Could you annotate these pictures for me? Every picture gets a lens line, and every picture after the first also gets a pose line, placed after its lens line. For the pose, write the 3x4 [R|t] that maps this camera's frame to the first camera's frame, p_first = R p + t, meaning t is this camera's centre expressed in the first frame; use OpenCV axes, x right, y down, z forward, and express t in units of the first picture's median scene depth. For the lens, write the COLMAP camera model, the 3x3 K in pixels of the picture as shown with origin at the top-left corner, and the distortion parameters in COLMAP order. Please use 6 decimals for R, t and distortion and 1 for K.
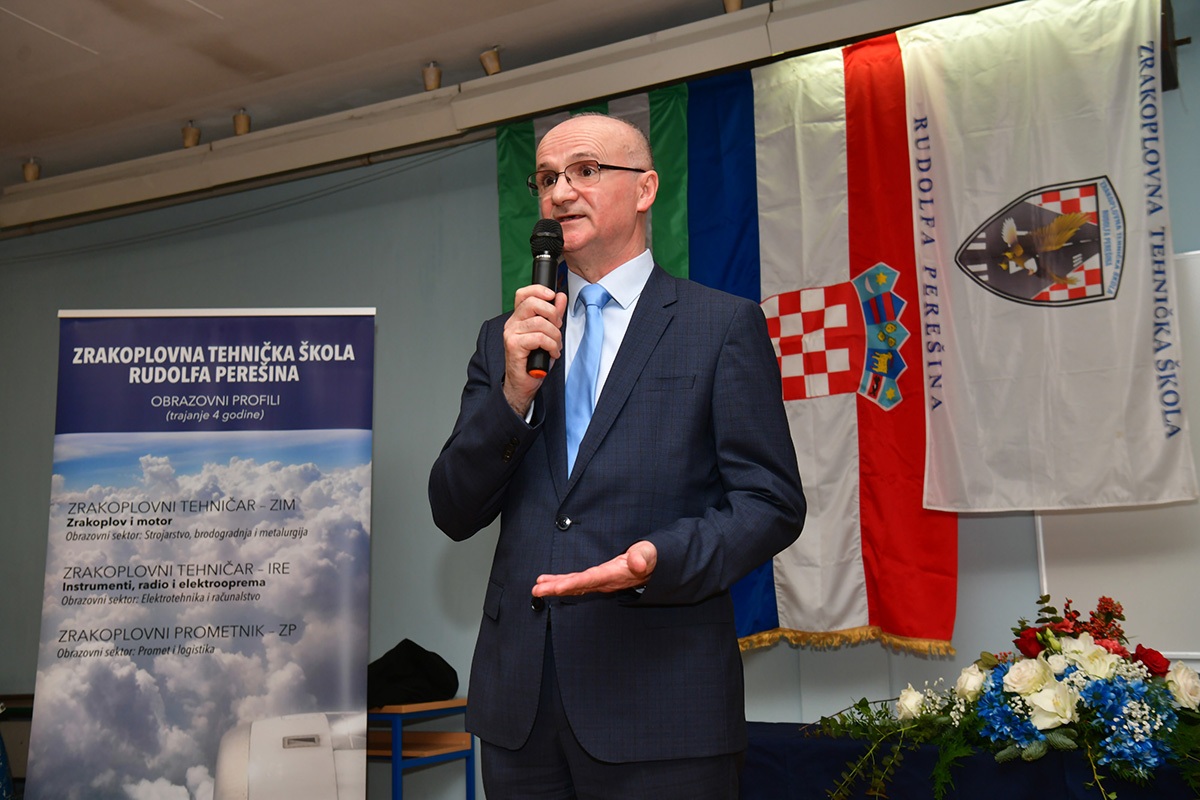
lens RADIAL K [[1367.7, 0, 595.3], [0, 1367.7, 381.6], [0, 0, 1]] dist [0.103814, 0.000000]
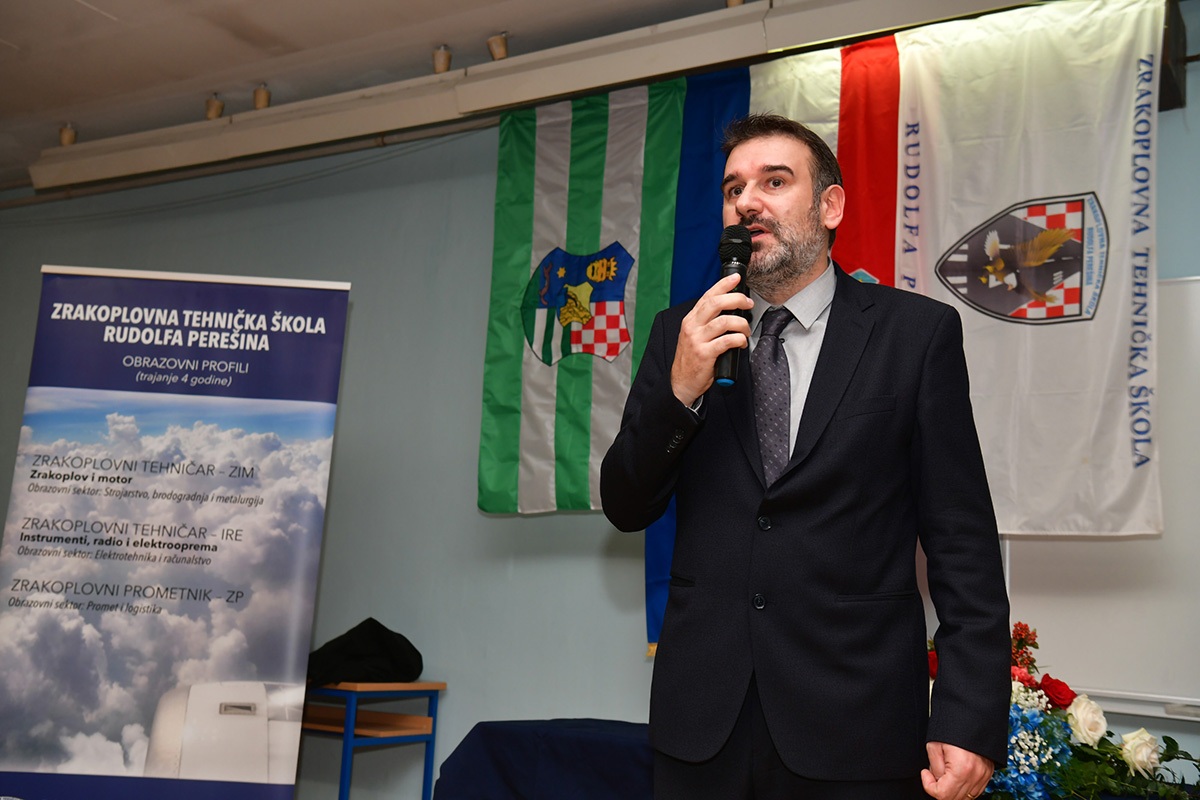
lens RADIAL K [[1354.2, 0, 594.3], [0, 1354.2, 380.9], [0, 0, 1]] dist [0.100852, 0.000000]
pose [[0.994993, 0.068382, -0.072883, 0.097977], [-0.068877, 0.997616, -0.004295, 0.009838], [0.072415, 0.009294, 0.997331, 0.026779]]
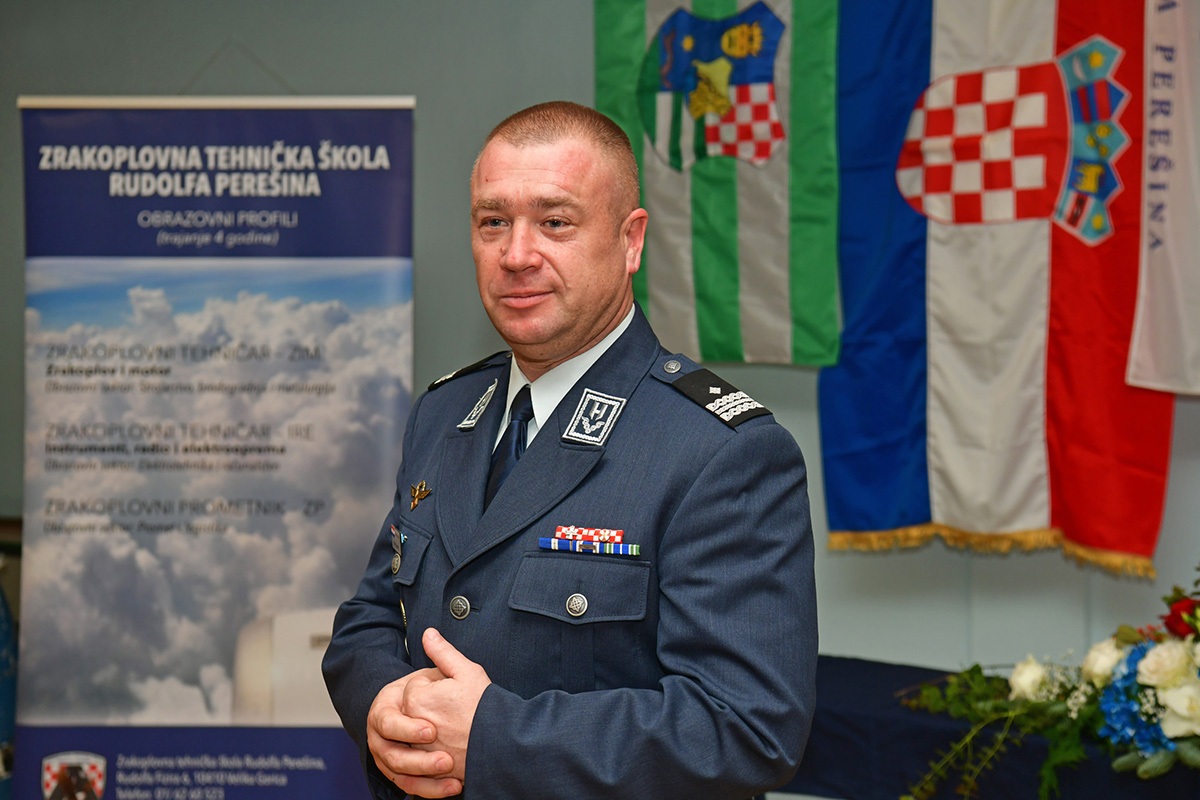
lens RADIAL K [[1980.5, 0, 589.9], [0, 1980.5, 378.6], [0, 0, 1]] dist [0.265824, 0.000000]
pose [[0.989097, 0.023188, -0.145427, 0.106935], [0.007131, 0.978825, 0.204577, -0.133298], [0.147091, -0.203383, 0.967987, -0.098452]]
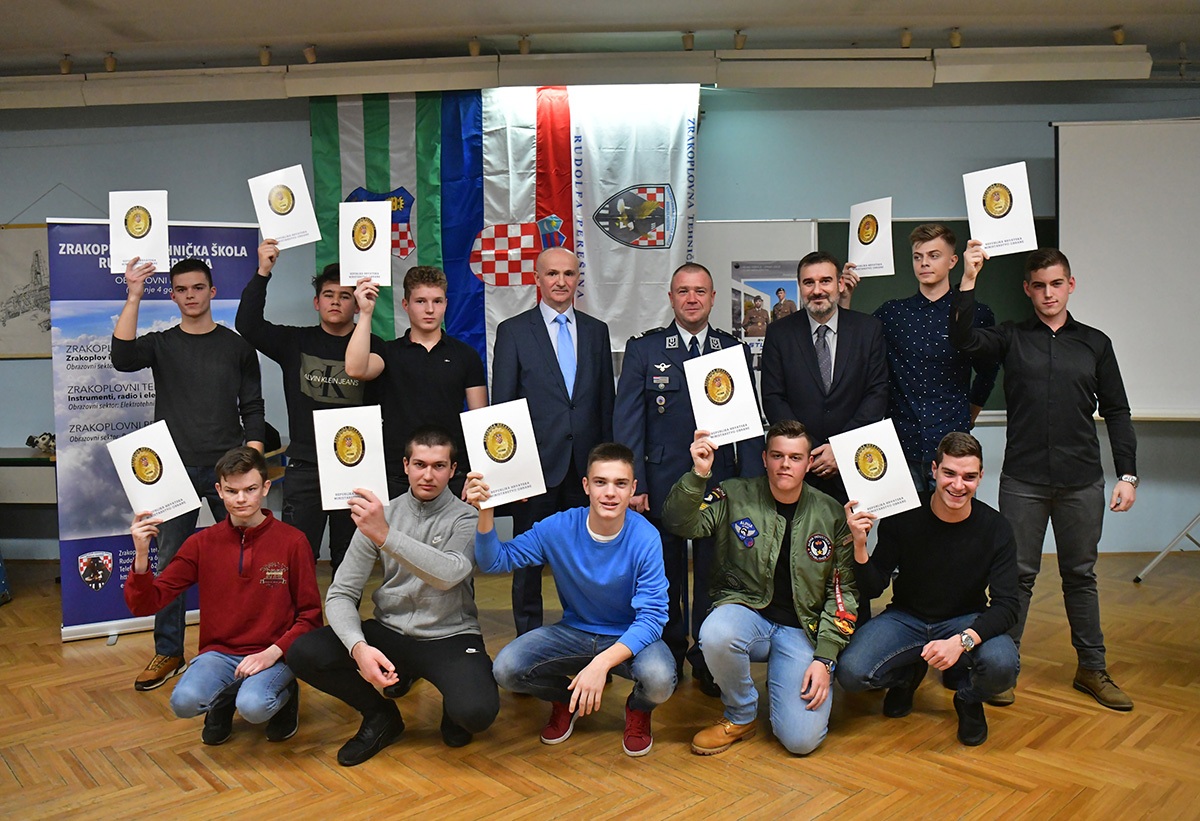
lens RADIAL K [[1041.9, 0, 636.1], [0, 1041.9, 354.5], [0, 0, 1]] dist [-0.058061, 0.017427]
pose [[0.891194, -0.007171, 0.453566, -0.332505], [-0.082477, 0.980648, 0.177560, -0.162675], [-0.446062, -0.195649, 0.873356, -0.303122]]
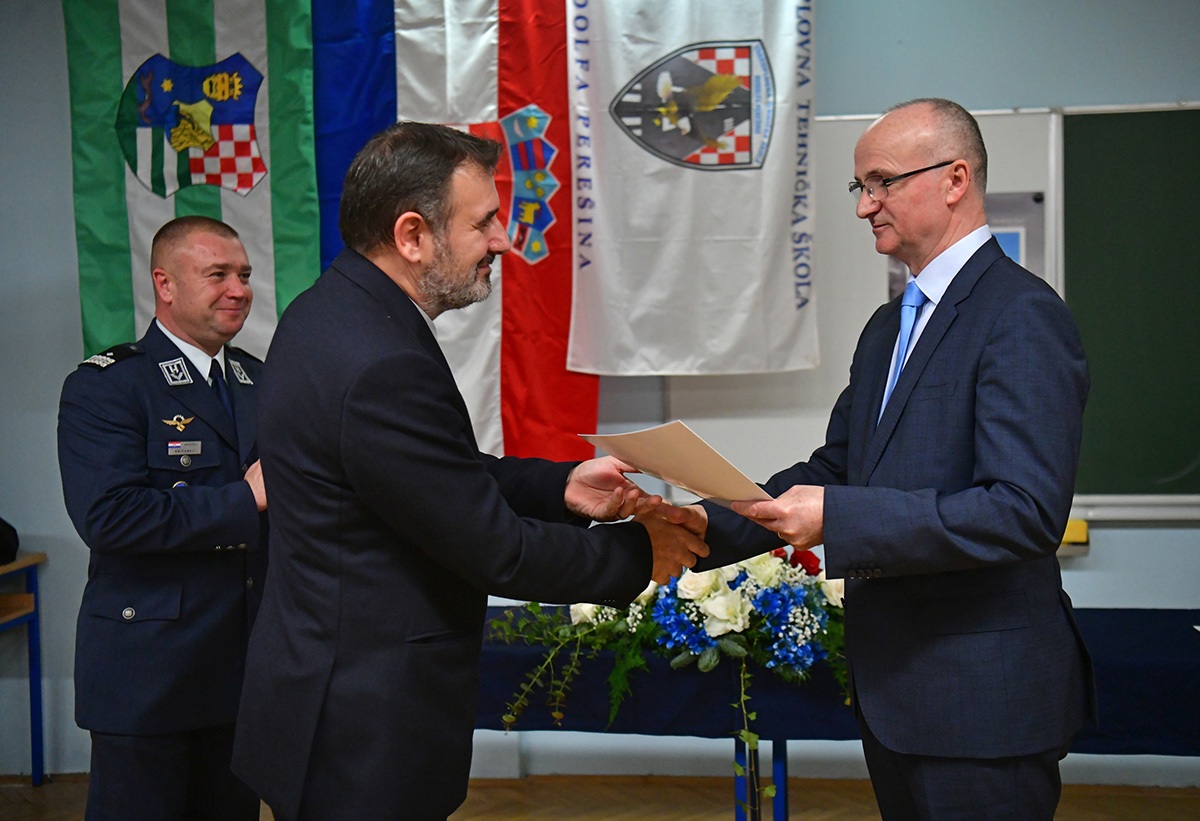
lens RADIAL K [[1440.8, 0, 645.9], [0, 1440.8, 370.0], [0, 0, 1]] dist [0.072659, 0.000000]
pose [[0.927128, -0.009506, 0.374624, -0.091706], [-0.065752, 0.980044, 0.187592, -0.101478], [-0.368931, -0.198554, 0.908001, 0.047819]]
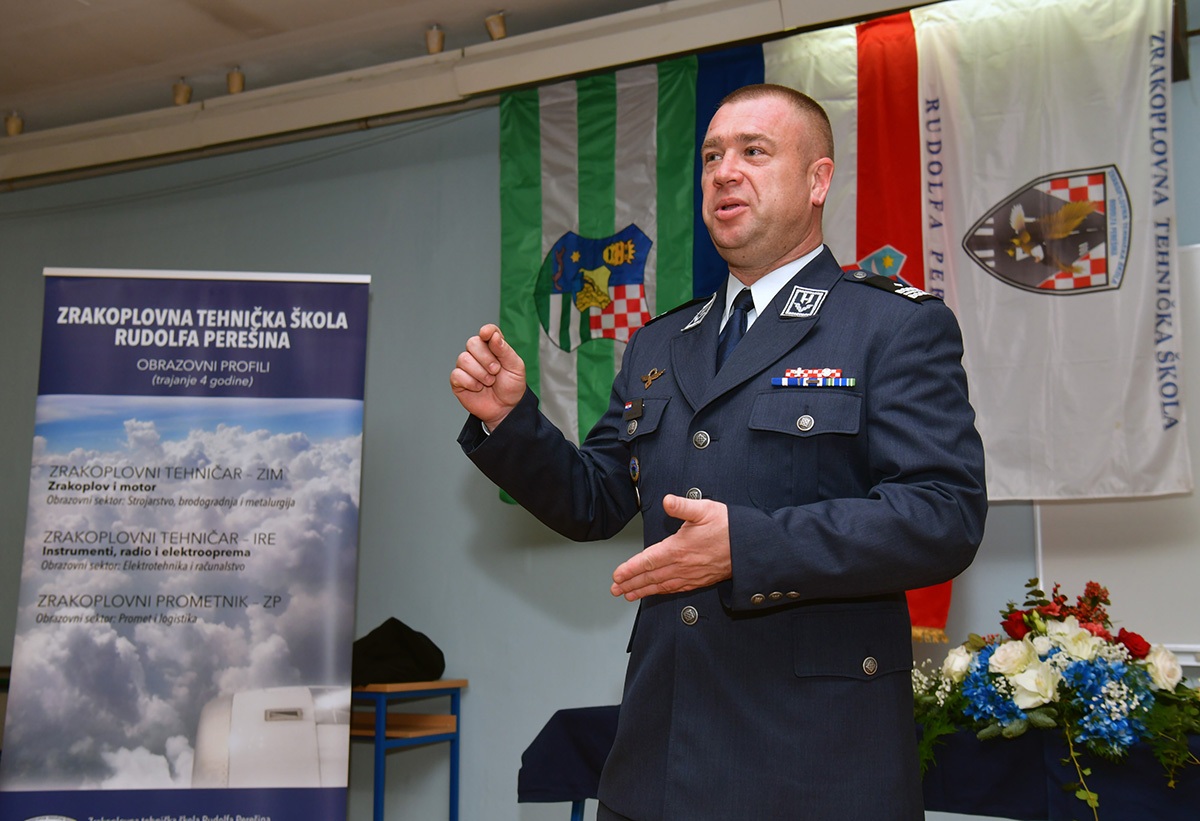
lens RADIAL K [[1452.2, 0, 626.8], [0, 1452.2, 388.7], [0, 0, 1]] dist [0.071437, 0.000000]
pose [[0.999348, 0.029186, 0.021274, 0.002010], [-0.029451, 0.999491, 0.012266, 0.008811], [-0.020905, -0.012884, 0.999698, -0.039354]]
